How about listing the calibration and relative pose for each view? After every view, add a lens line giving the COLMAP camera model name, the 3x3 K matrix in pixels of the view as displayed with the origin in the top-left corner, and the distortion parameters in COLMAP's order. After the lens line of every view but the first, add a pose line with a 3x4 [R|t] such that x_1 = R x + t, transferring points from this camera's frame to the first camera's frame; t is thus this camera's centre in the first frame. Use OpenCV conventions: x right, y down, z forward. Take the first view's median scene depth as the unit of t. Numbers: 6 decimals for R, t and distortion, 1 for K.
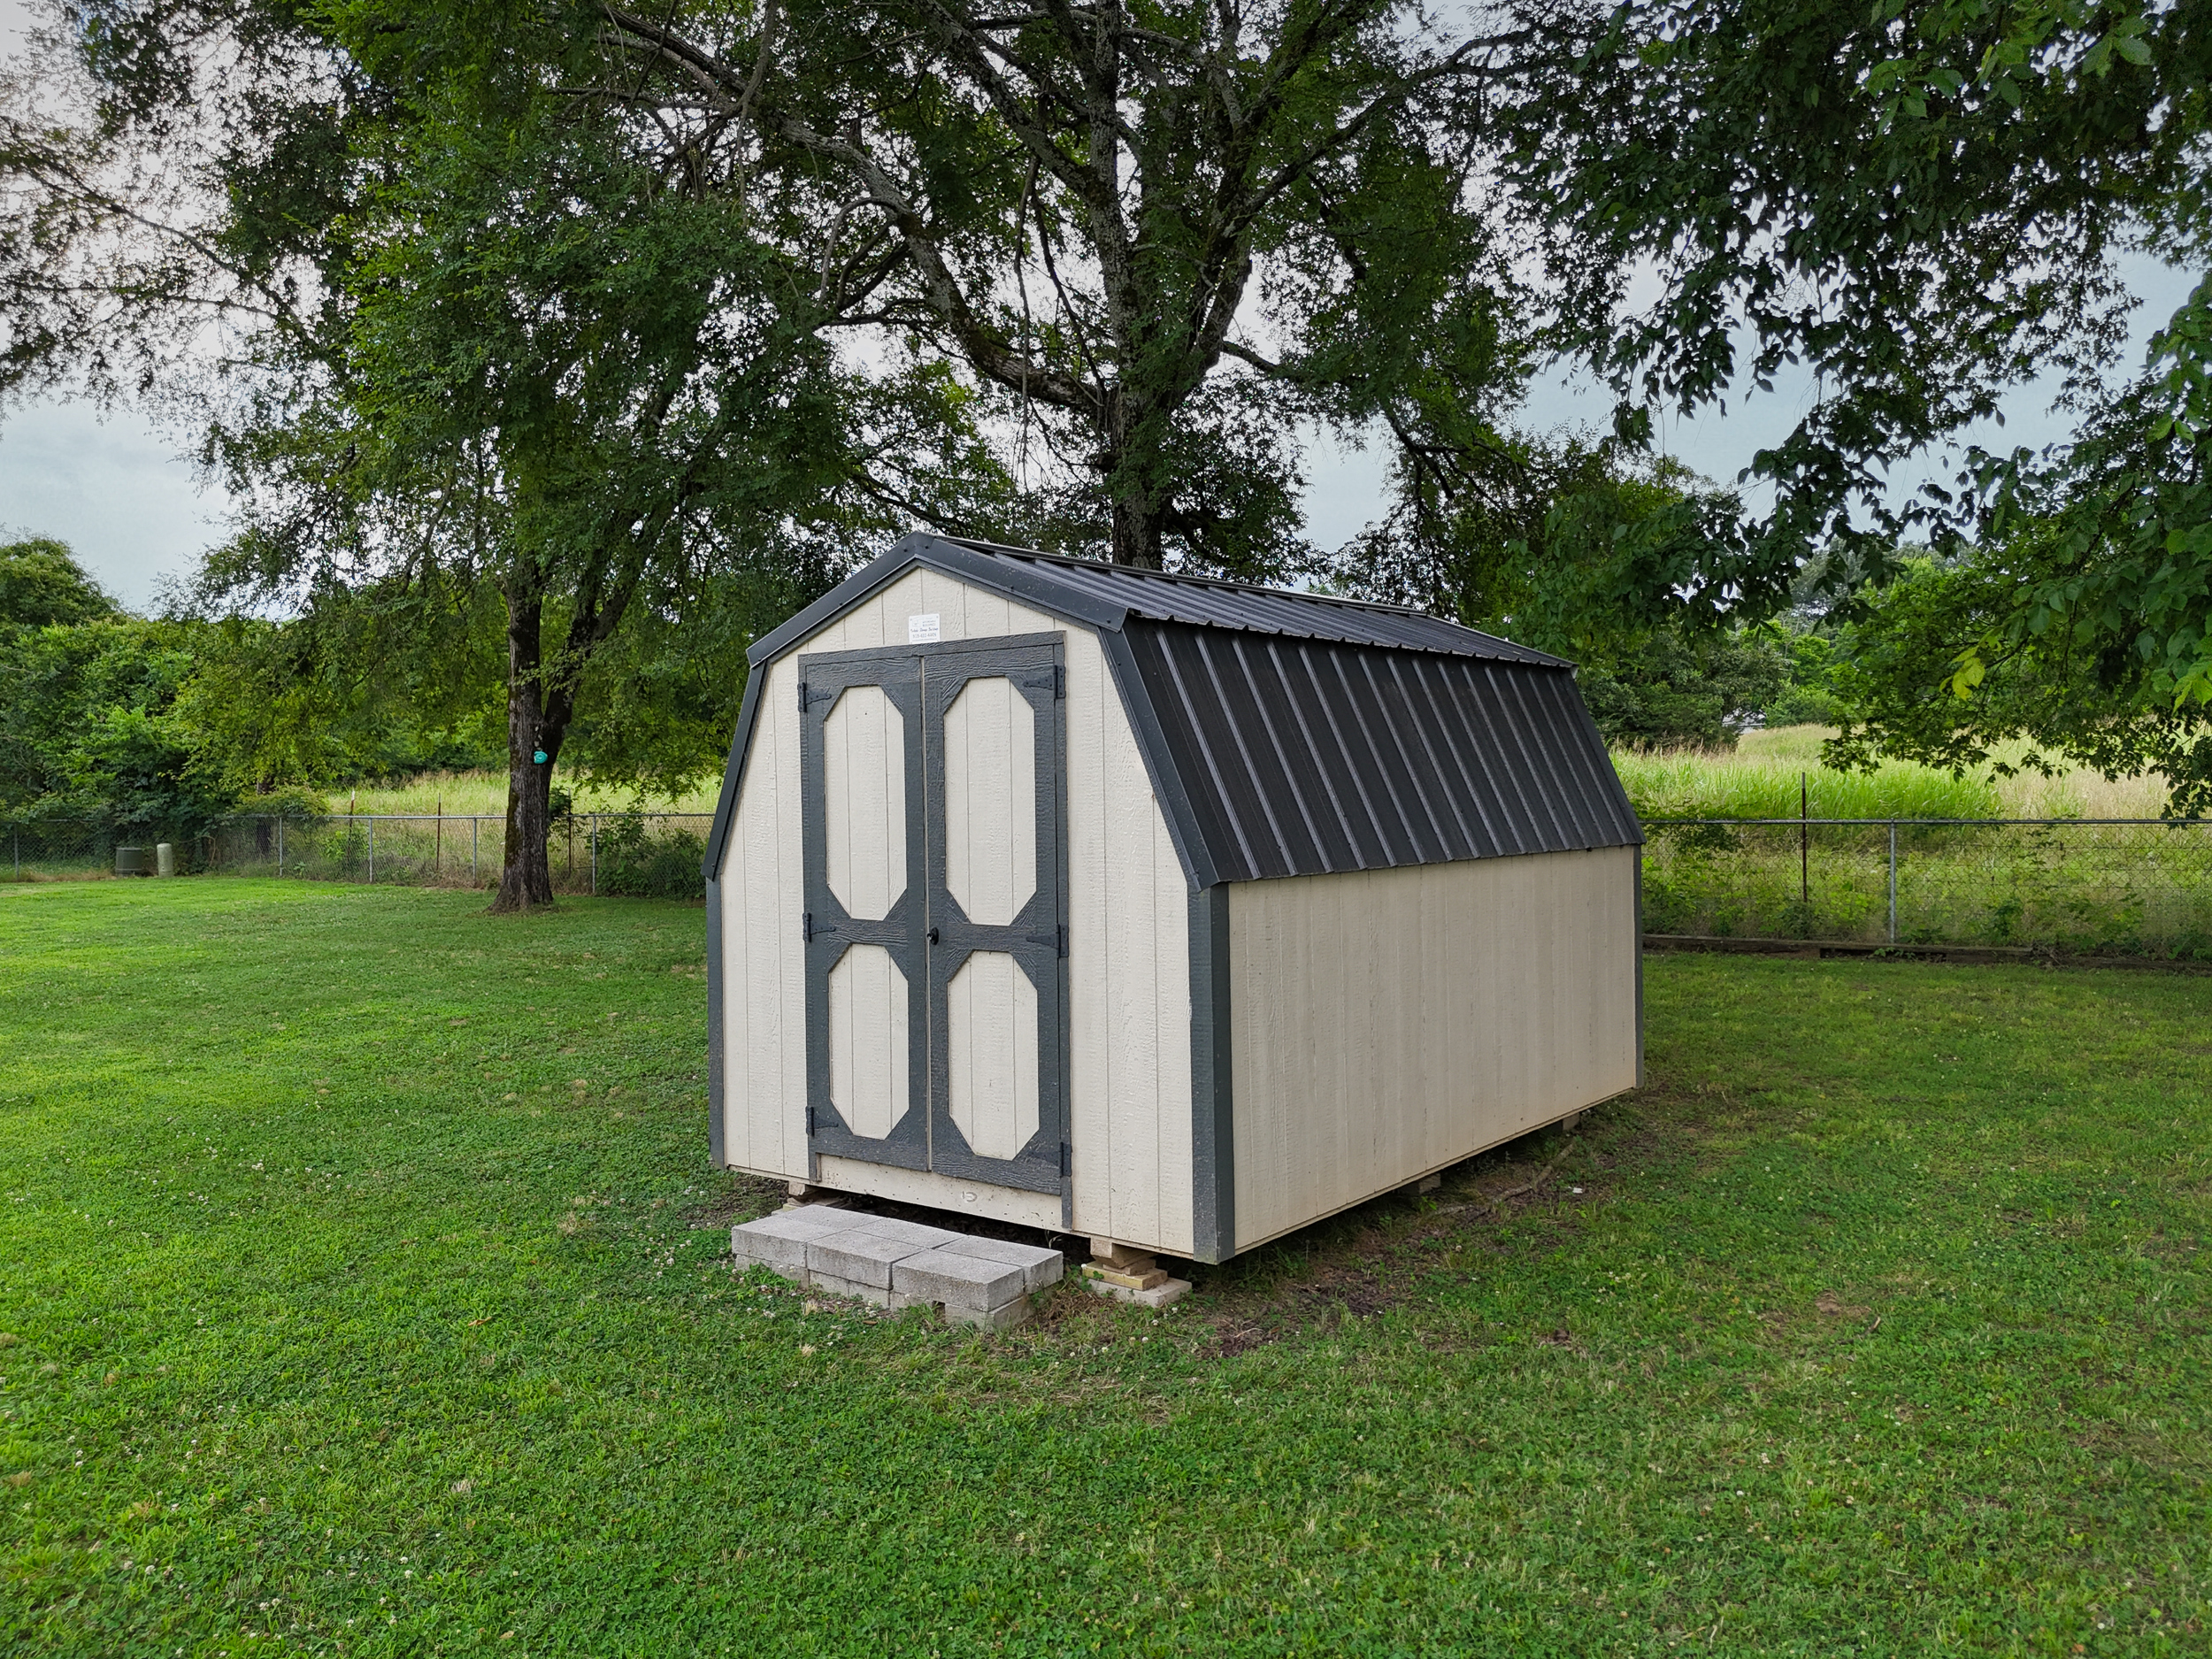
lens RADIAL K [[1743.5, 0, 1095.0], [0, 1743.5, 845.3], [0, 0, 1]] dist [0.041893, -0.020911]
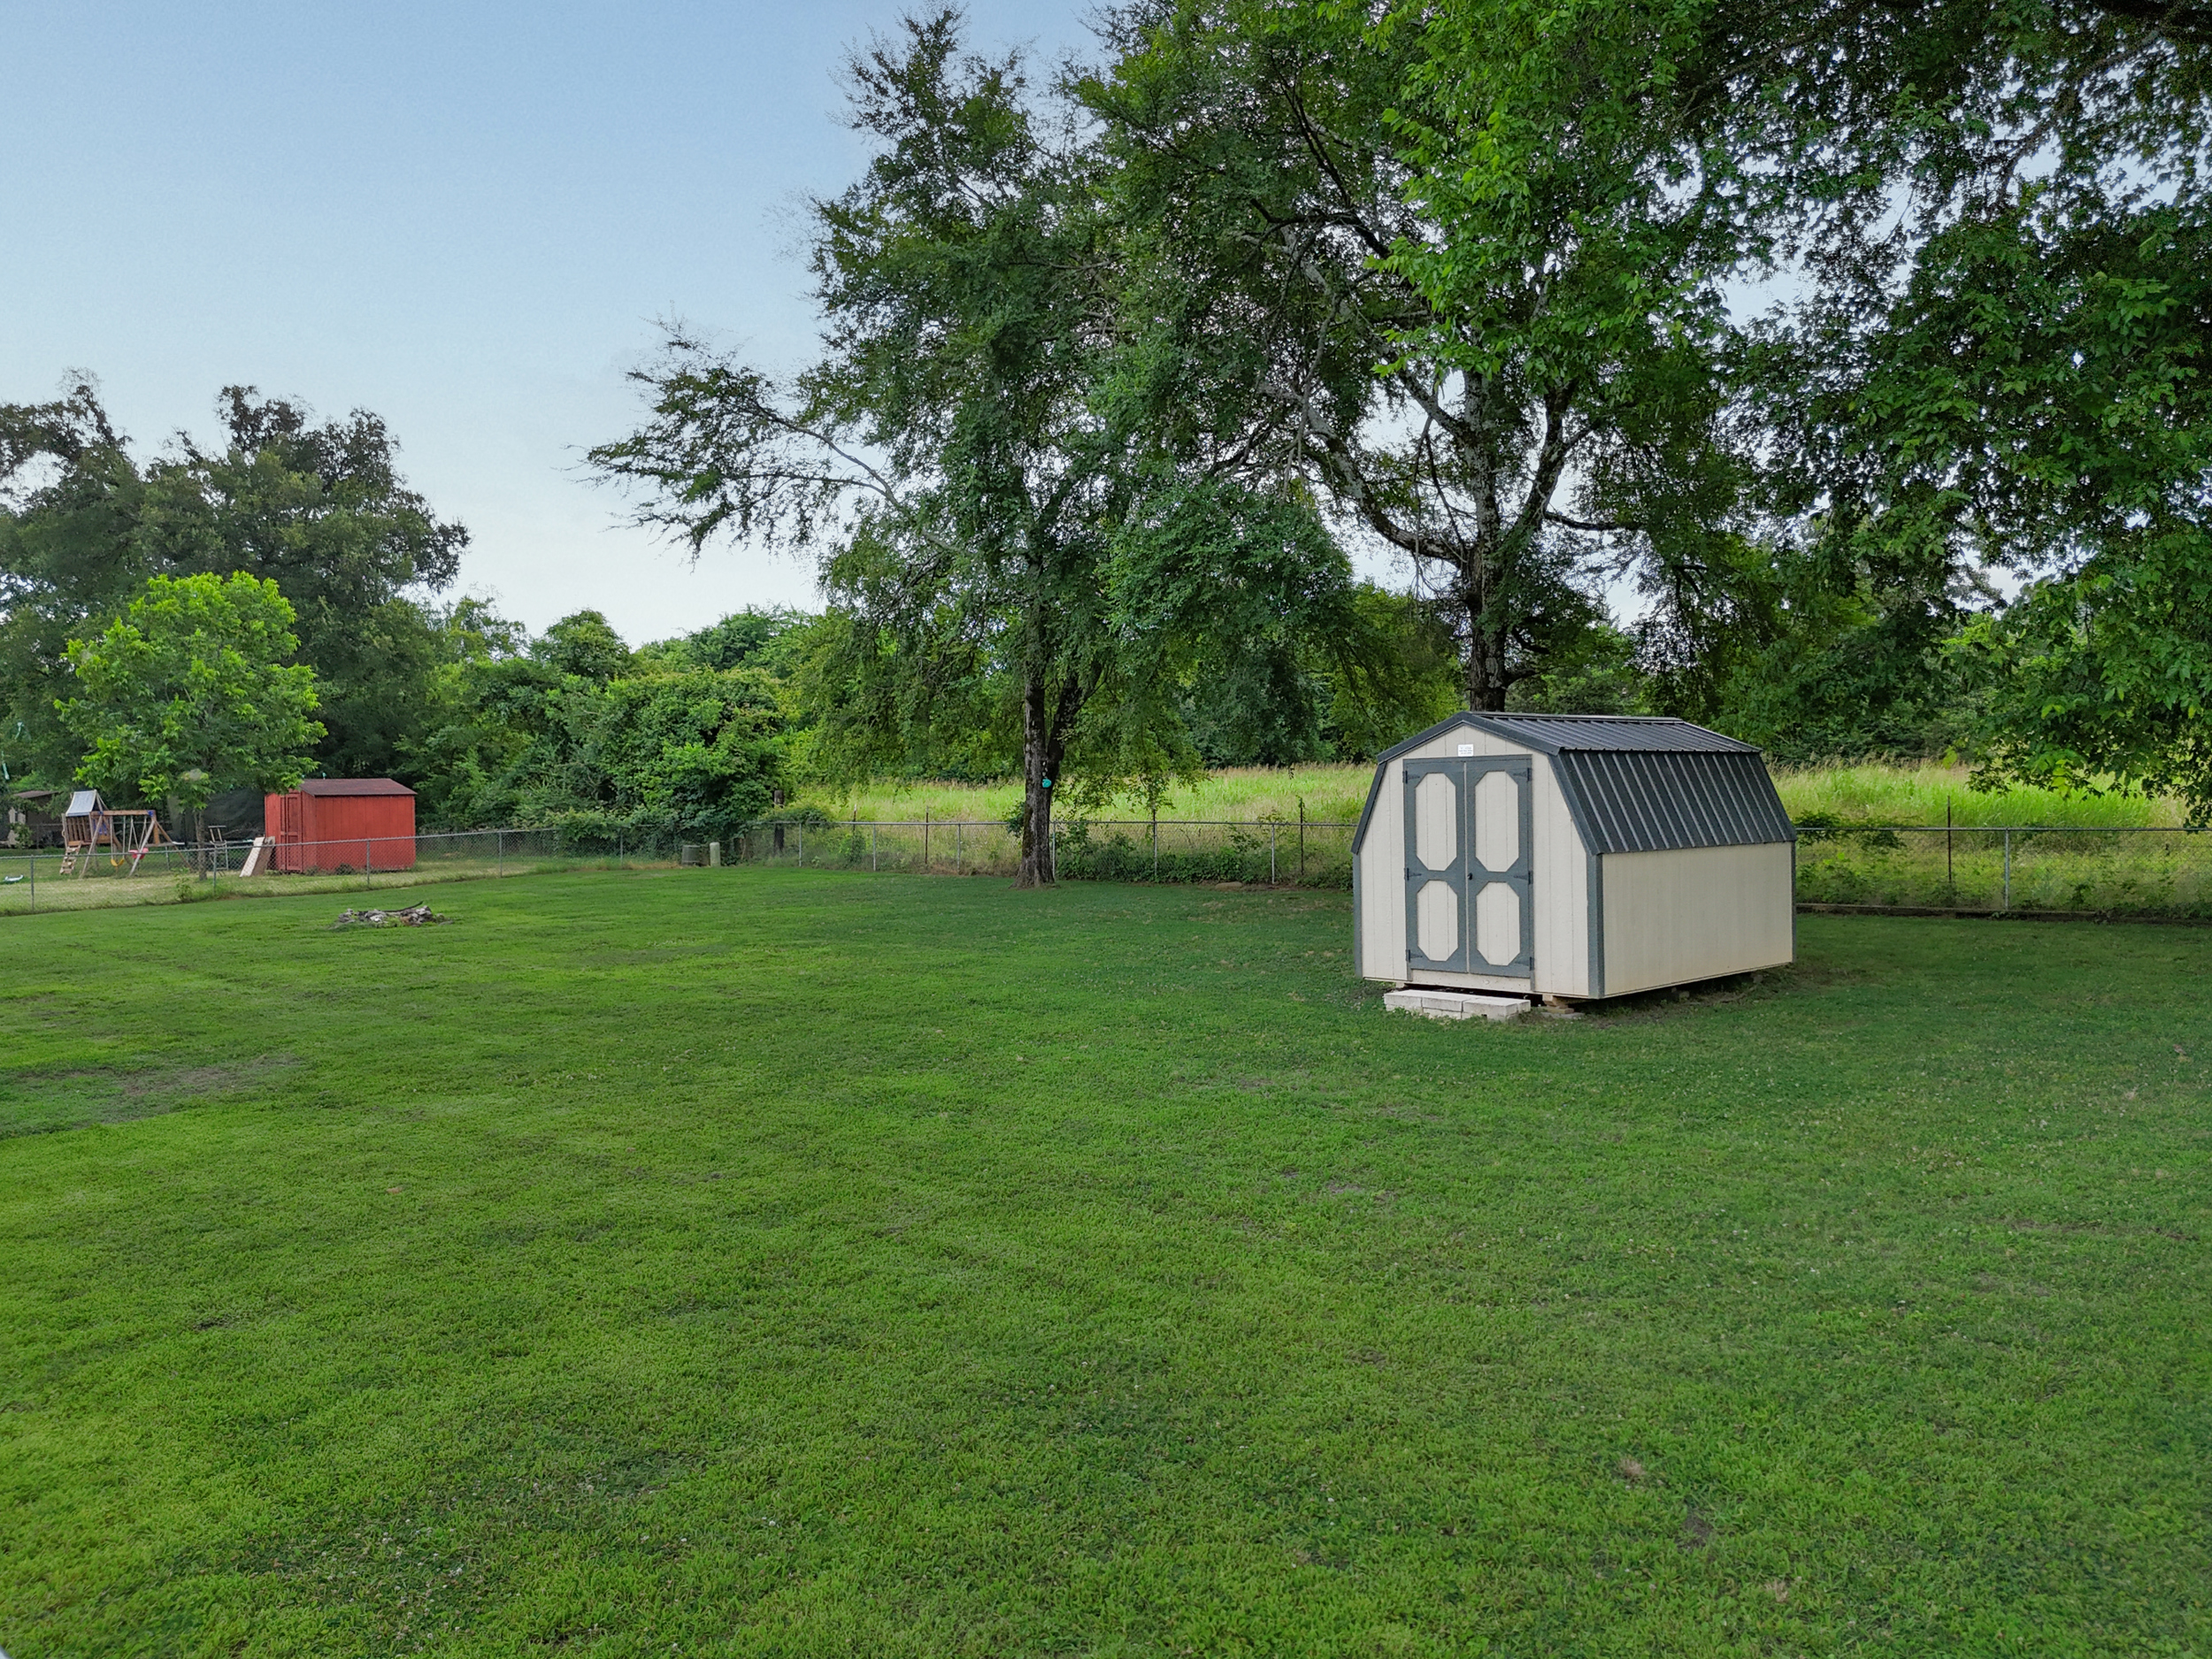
lens RADIAL K [[1743.5, 0, 1057.7], [0, 1743.5, 866.7], [0, 0, 1]] dist [0.041893, -0.020911]
pose [[0.987977, 0.005109, -0.154519, -0.267169], [-0.003514, 0.999938, 0.010594, 0.013505], [0.154564, -0.009924, 0.987933, -1.412100]]
